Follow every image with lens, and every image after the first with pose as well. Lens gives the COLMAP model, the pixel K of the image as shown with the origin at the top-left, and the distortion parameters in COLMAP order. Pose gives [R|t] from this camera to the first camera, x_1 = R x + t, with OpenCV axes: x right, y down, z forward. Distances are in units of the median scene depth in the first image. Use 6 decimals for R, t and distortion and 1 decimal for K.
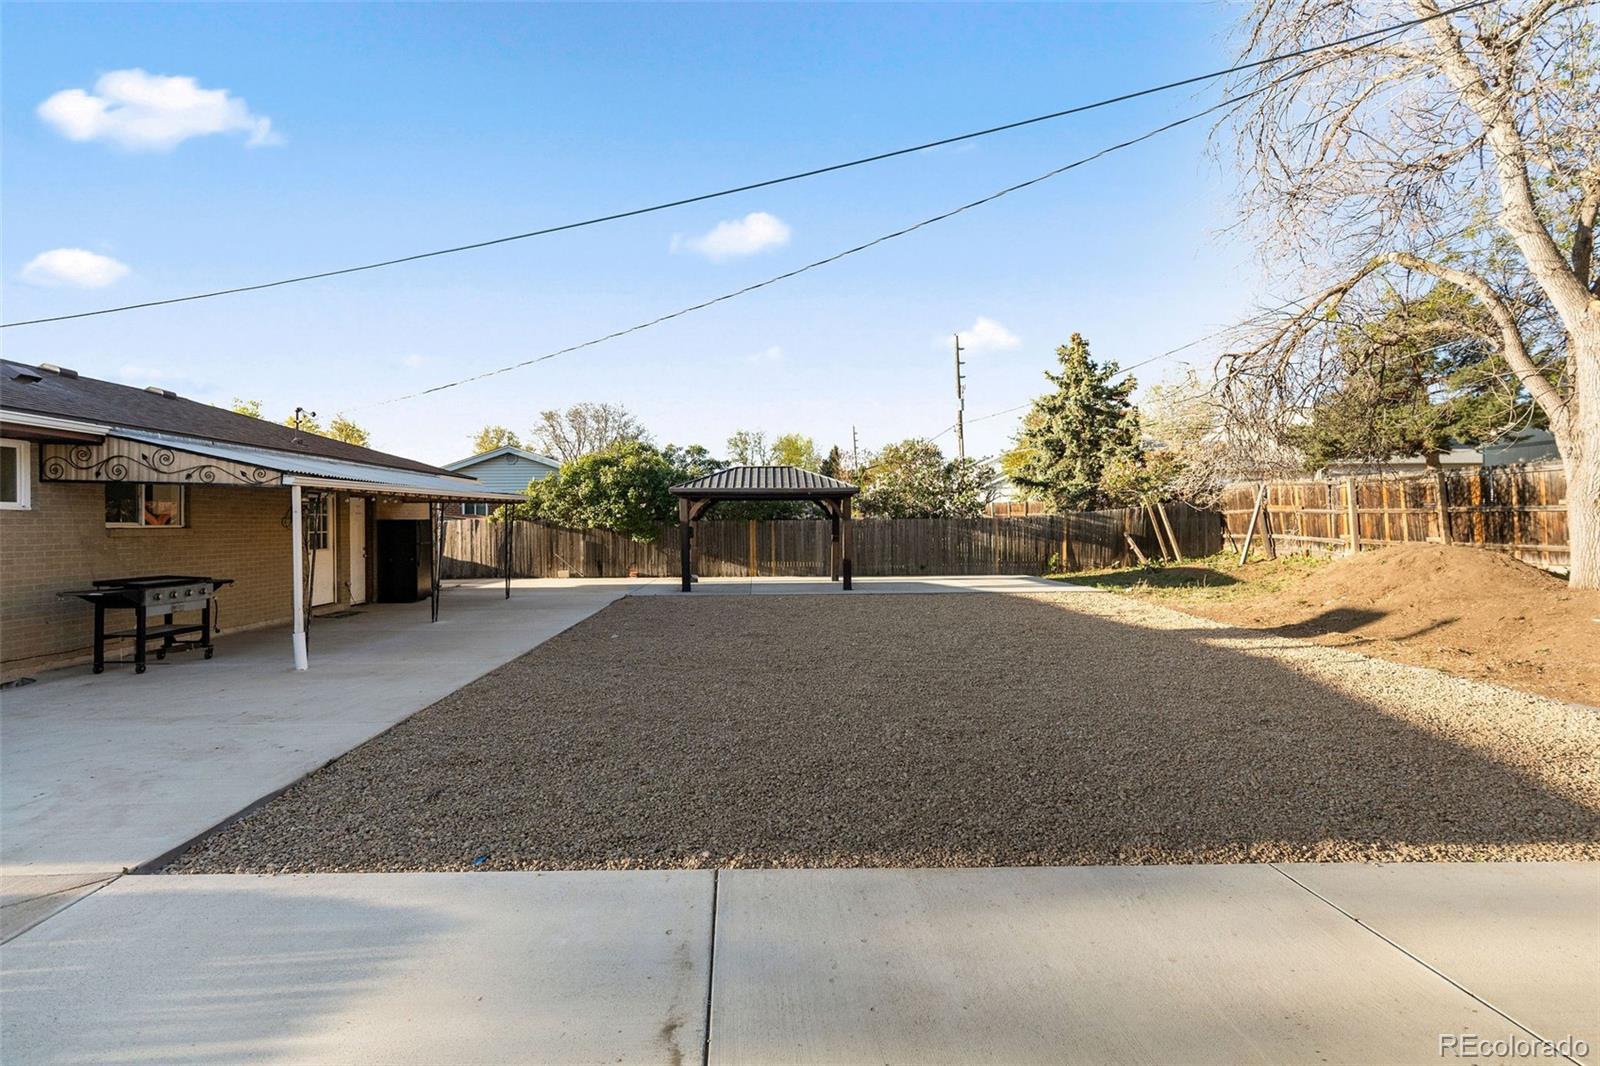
lens RADIAL K [[714.5, 0, 800.0], [0, 714.5, 533.0], [0, 0, 1]] dist [0.002437, -0.000033]
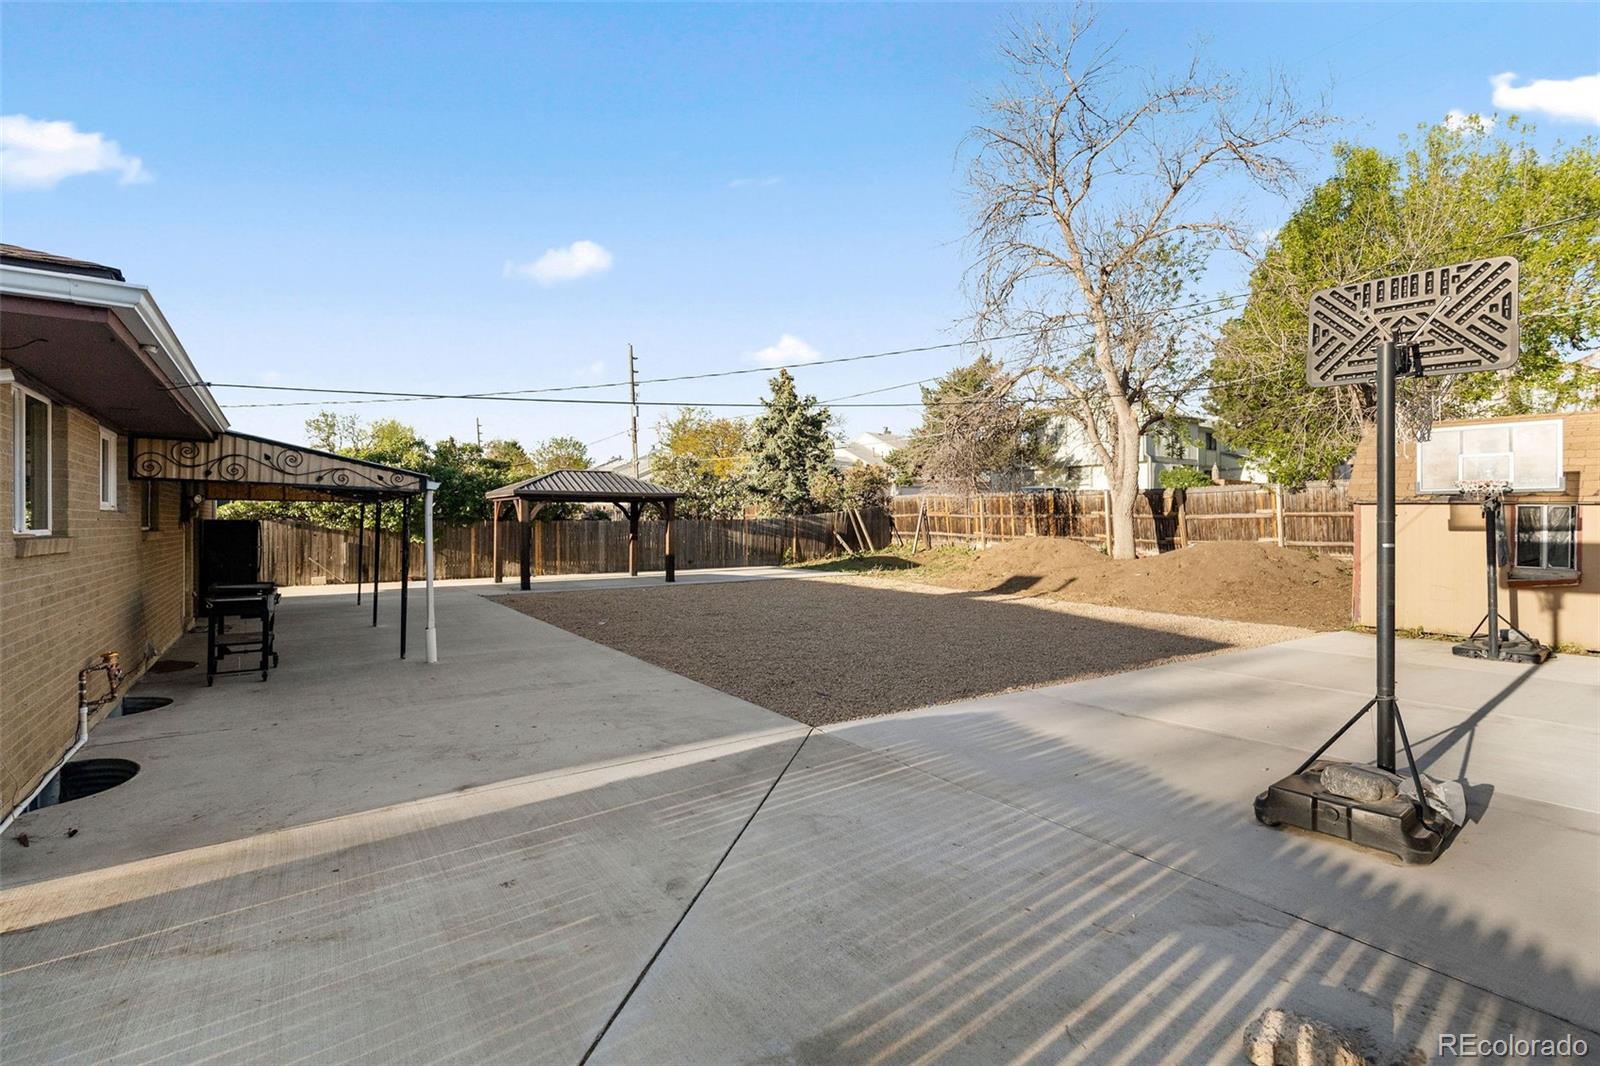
lens RADIAL K [[717.6, 0, 803.3], [0, 717.6, 524.2], [0, 0, 1]] dist [0.006156, -0.000134]
pose [[0.845607, 0.000746, 0.533805, -0.295785], [0.004936, 0.999945, -0.009217, -0.001117], [-0.533783, 0.010429, 0.845557, -0.074936]]
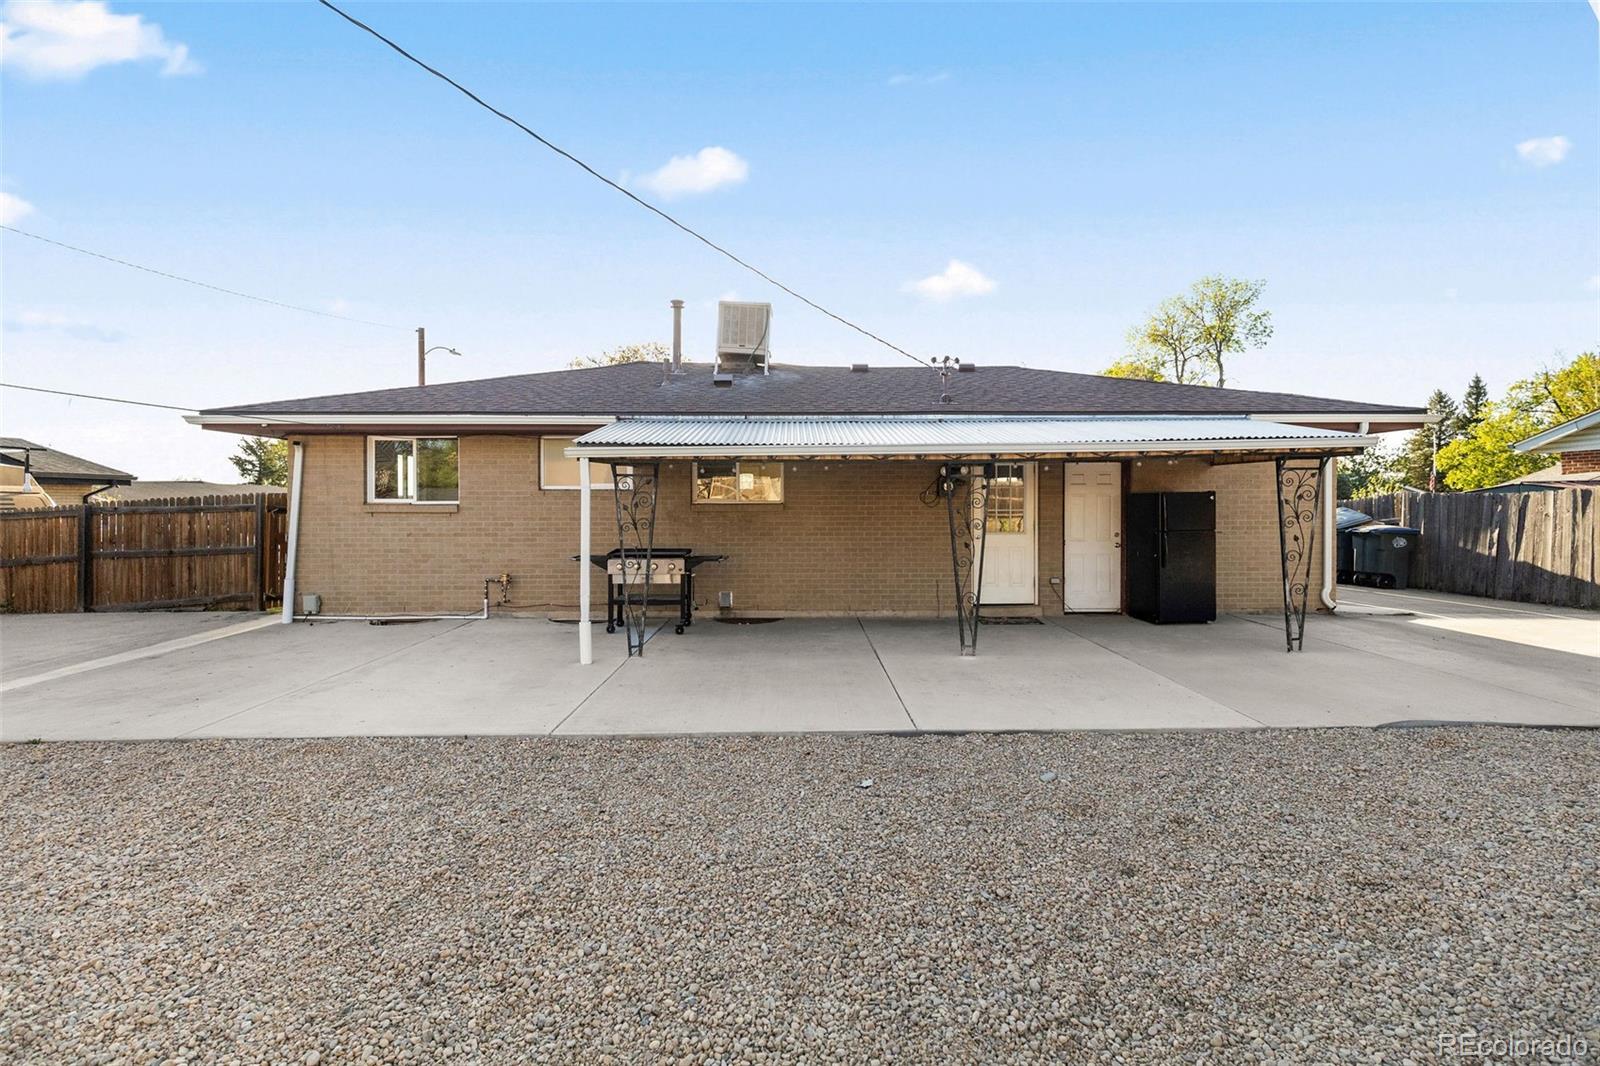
lens RADIAL K [[724.9, 0, 796.8], [0, 724.9, 503.5], [0, 0, 1]] dist [0.008530, 0.000037]
pose [[-0.042267, 0.007284, -0.999080, 0.072020], [-0.010612, 0.999914, 0.007739, -0.007082], [0.999050, 0.010930, -0.042186, 0.479370]]
